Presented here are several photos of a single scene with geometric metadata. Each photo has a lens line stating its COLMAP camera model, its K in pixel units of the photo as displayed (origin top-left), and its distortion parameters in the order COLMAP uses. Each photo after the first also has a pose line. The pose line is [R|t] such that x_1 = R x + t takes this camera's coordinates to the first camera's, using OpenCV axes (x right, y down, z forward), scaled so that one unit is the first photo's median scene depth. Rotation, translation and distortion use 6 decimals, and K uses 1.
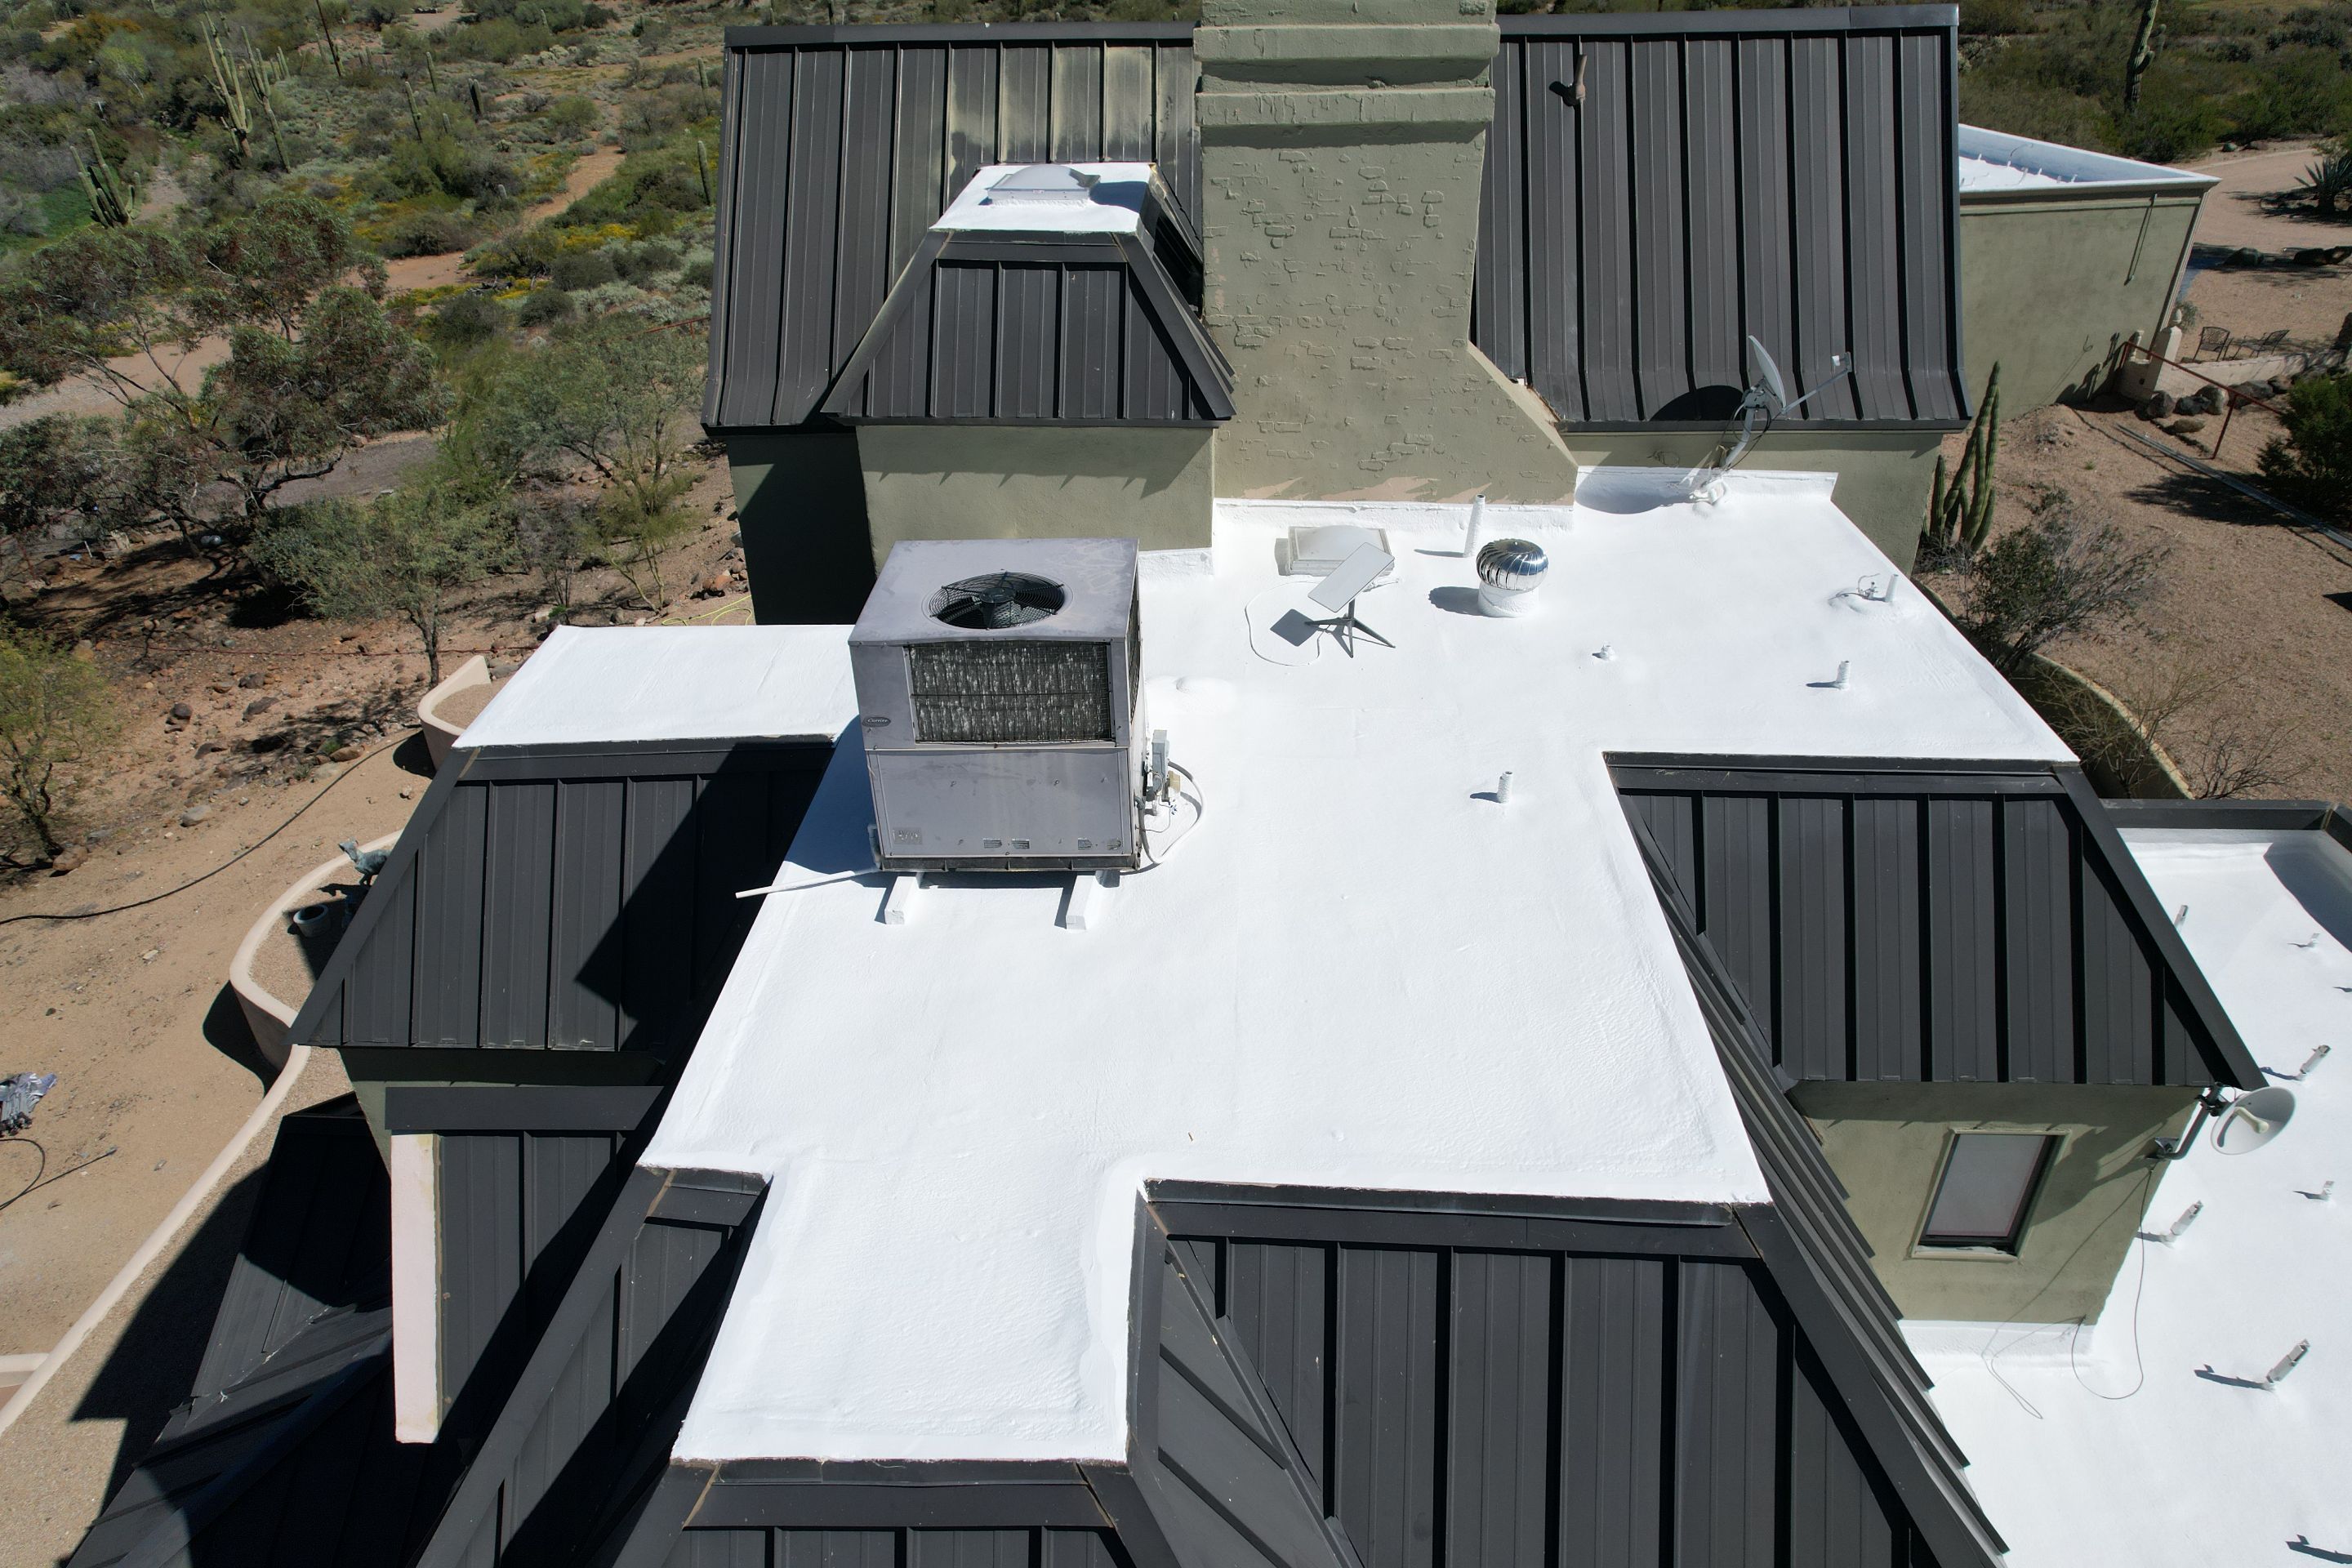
lens RADIAL K [[1516.6, 0, 1176.0], [0, 1516.6, 784.0], [0, 0, 1]] dist [-0.107211, 0.108058]
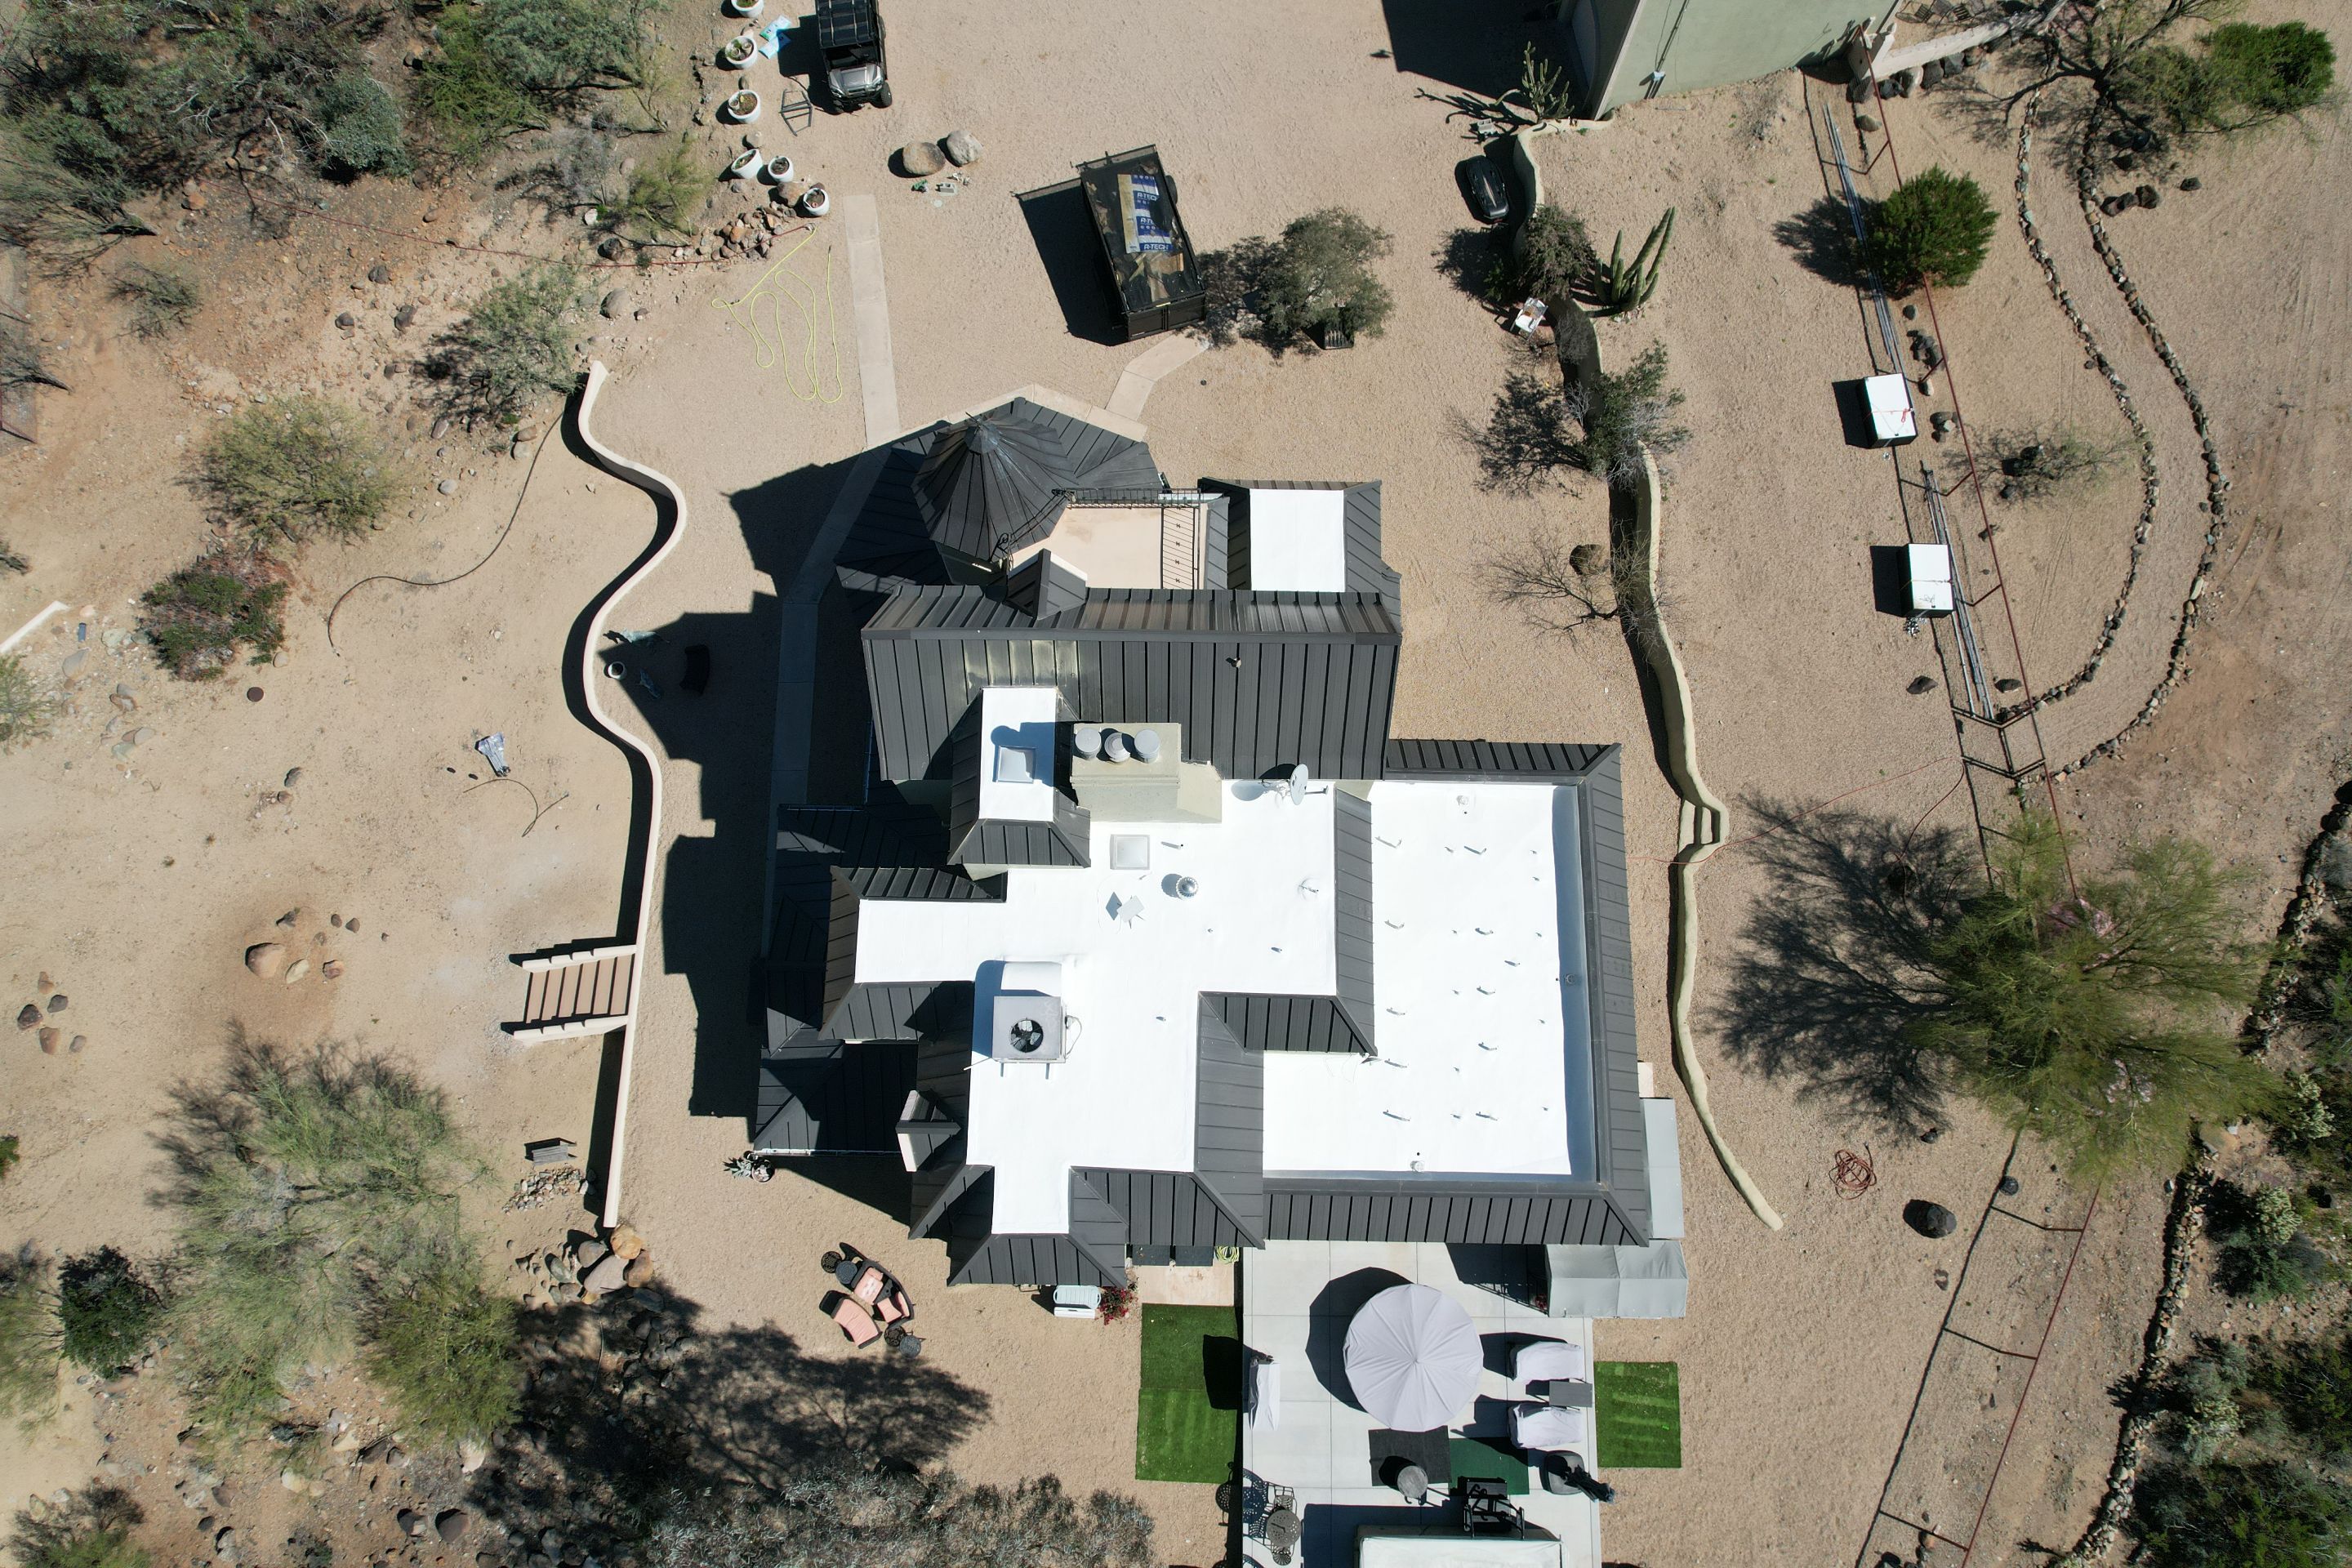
lens RADIAL K [[1516.6, 0, 1176.0], [0, 1516.6, 784.0], [0, 0, 1]] dist [-0.107211, 0.108058]
pose [[0.999530, -0.020679, 0.022637, 0.041775], [-0.000410, 0.729232, 0.684267, -0.697429], [-0.030658, -0.683954, 0.728880, -0.306036]]
